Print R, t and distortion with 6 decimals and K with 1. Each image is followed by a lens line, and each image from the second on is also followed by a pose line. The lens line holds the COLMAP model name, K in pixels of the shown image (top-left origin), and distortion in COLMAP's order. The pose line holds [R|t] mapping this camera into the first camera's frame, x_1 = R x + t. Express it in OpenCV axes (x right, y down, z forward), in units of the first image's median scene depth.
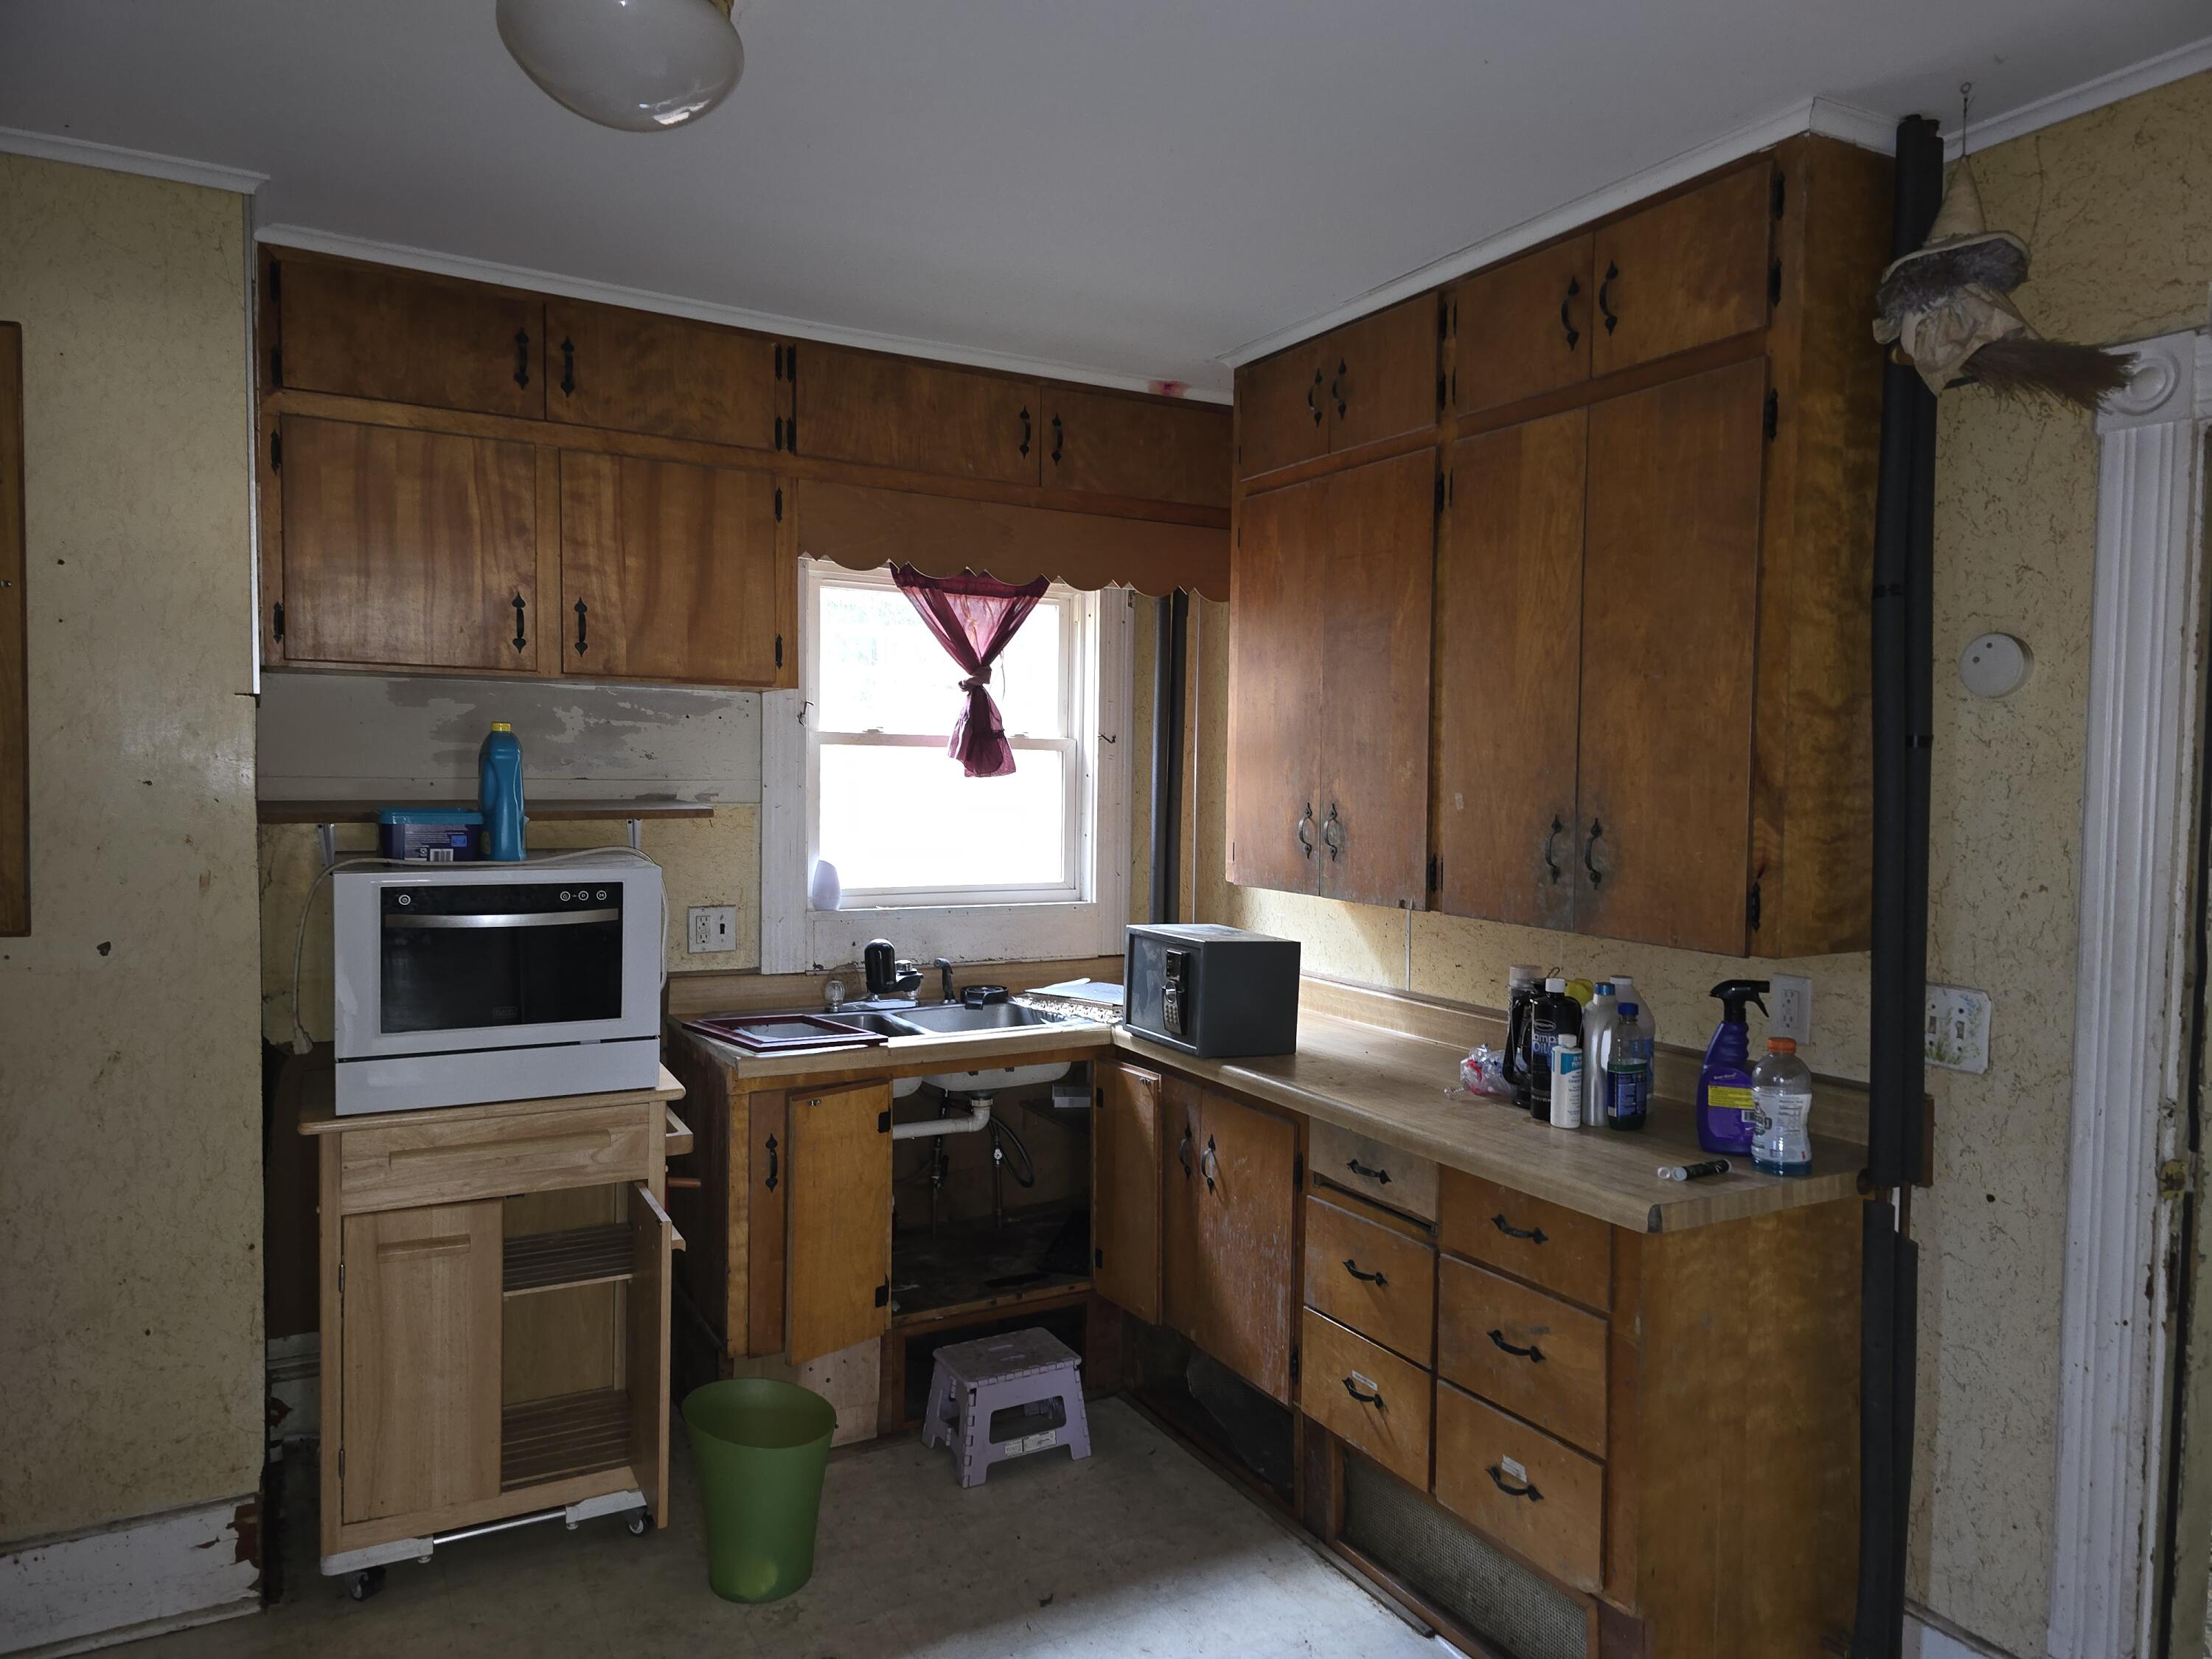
lens RADIAL K [[1448.5, 0, 1117.7], [0, 1448.5, 827.9], [0, 0, 1]] dist [-0.002562, -0.006667]
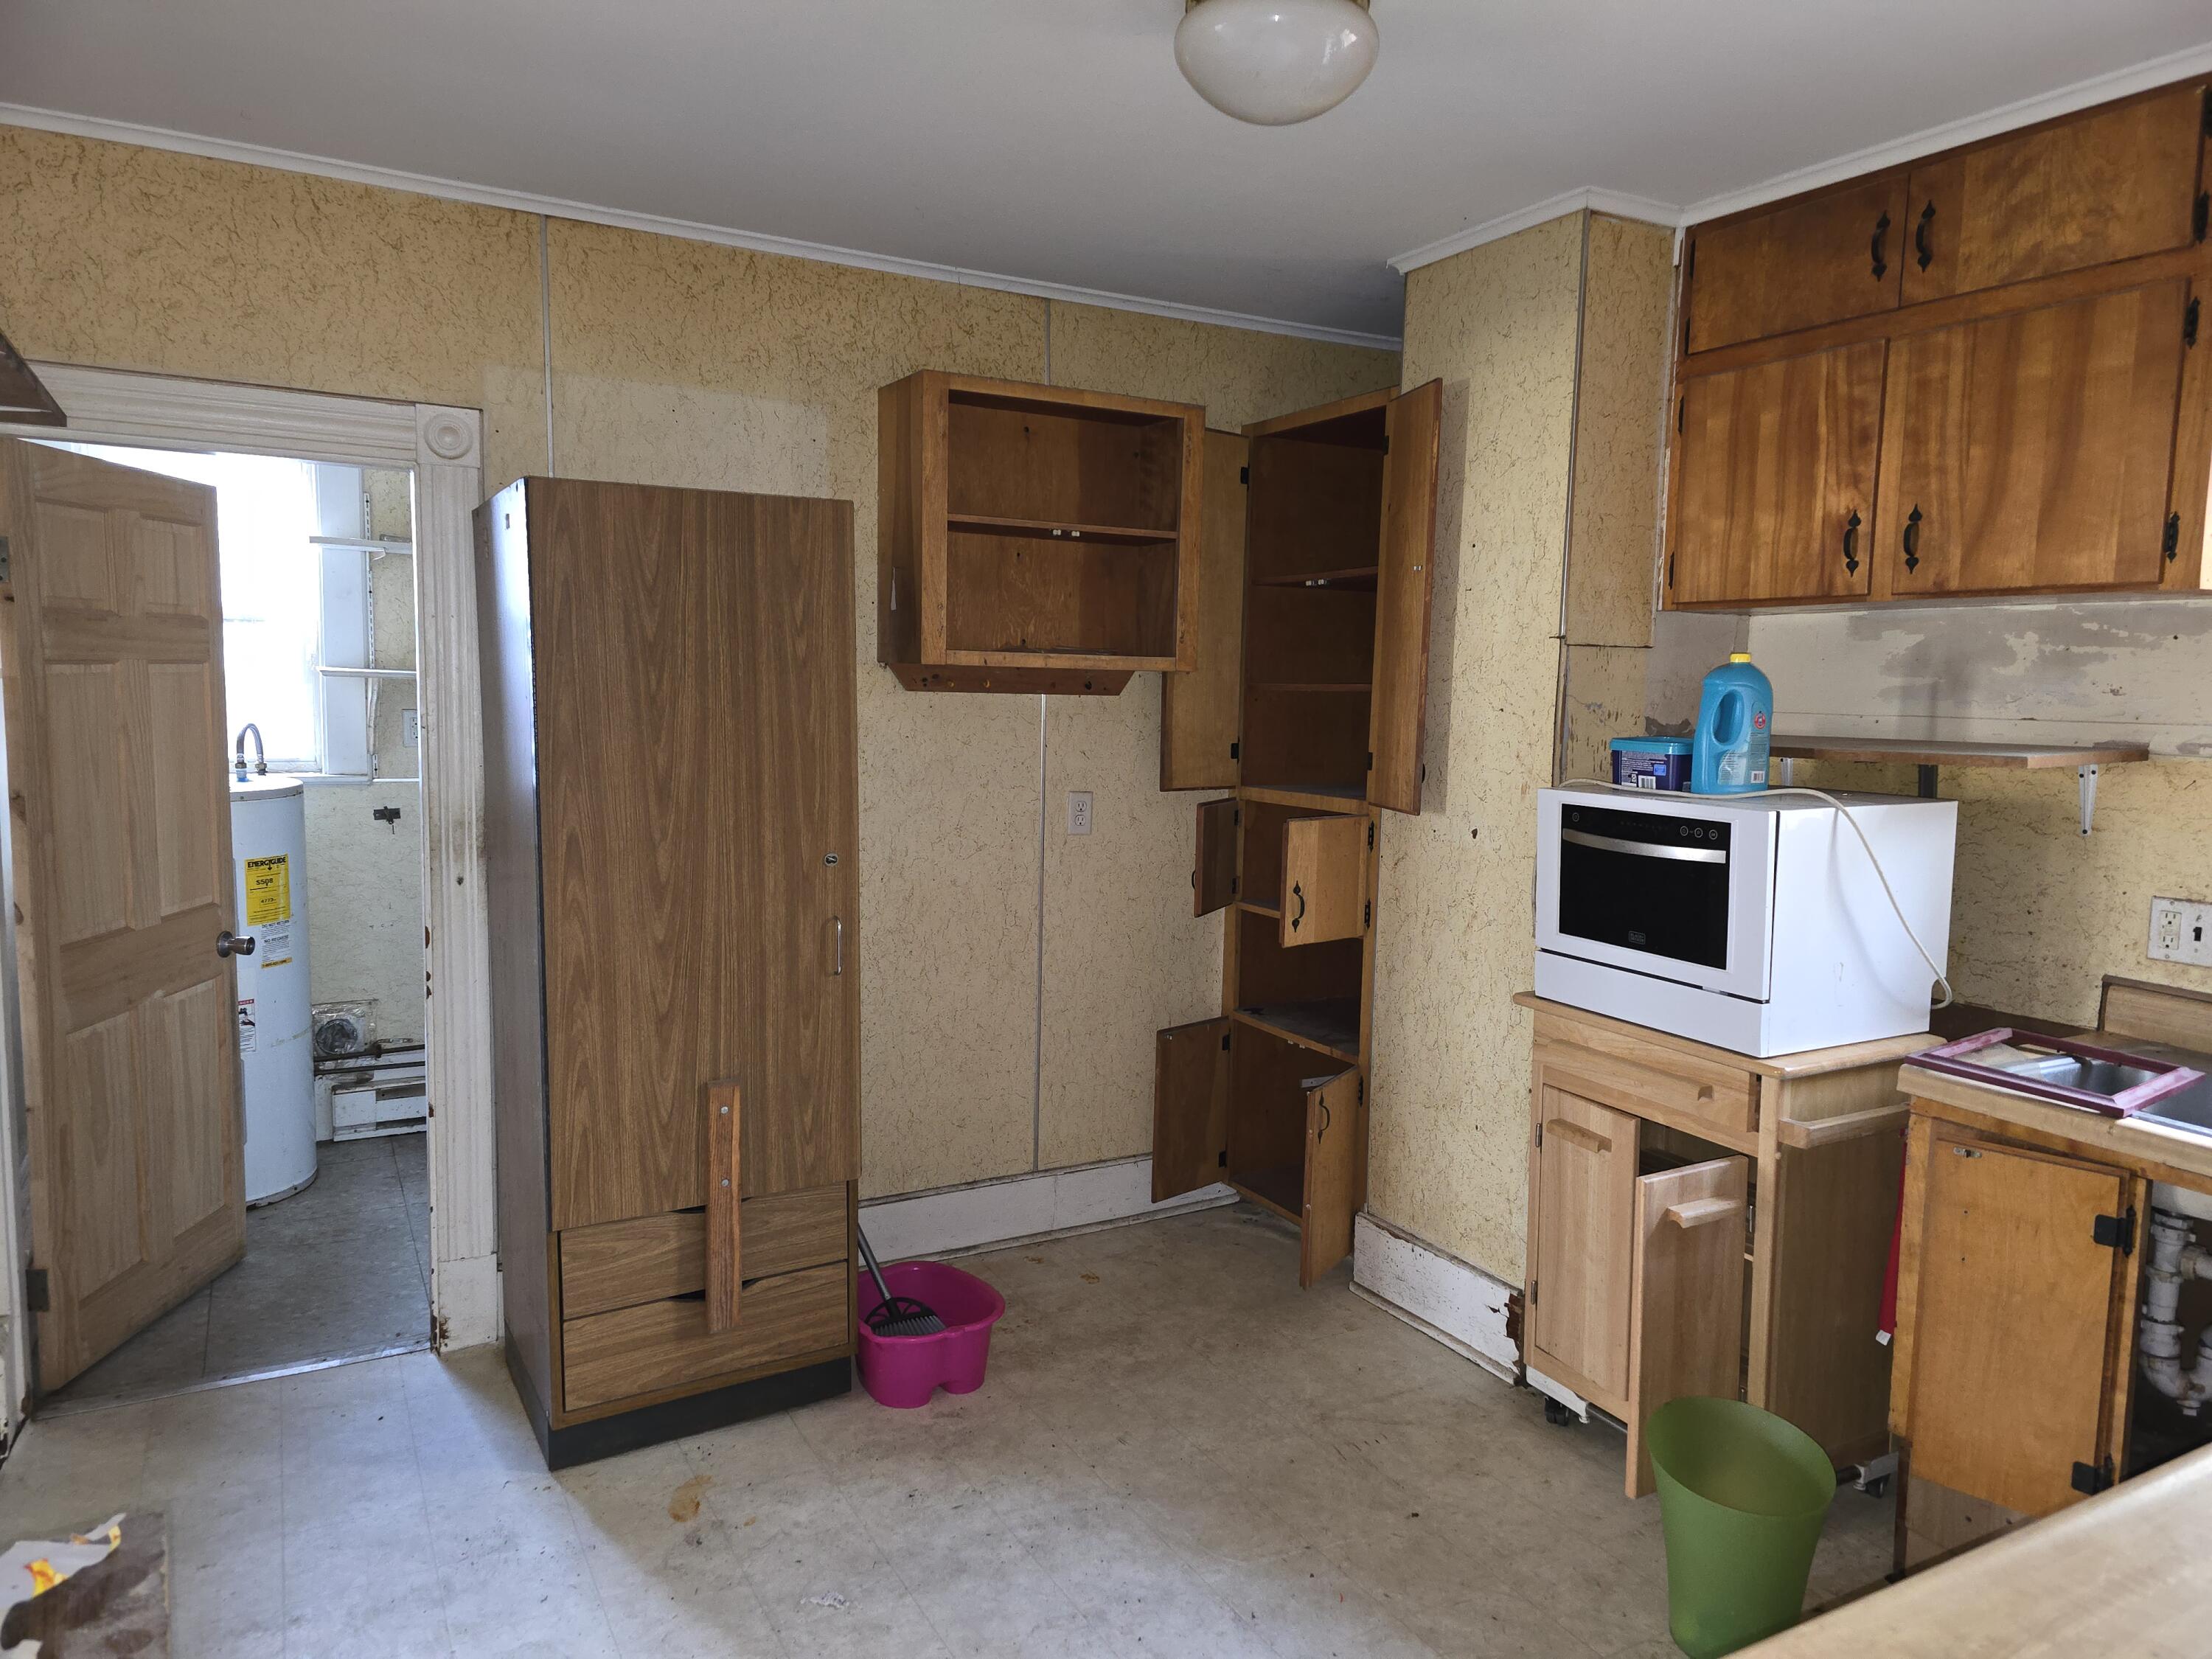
lens RADIAL K [[1448.5, 0, 1116.3], [0, 1448.5, 826.7], [0, 0, 1]] dist [-0.002562, -0.006667]
pose [[-0.018461, 0.083861, -0.996306, 0.499062], [-0.059997, 0.994588, 0.084828, -0.012730], [0.998028, 0.061342, -0.013330, 0.536706]]
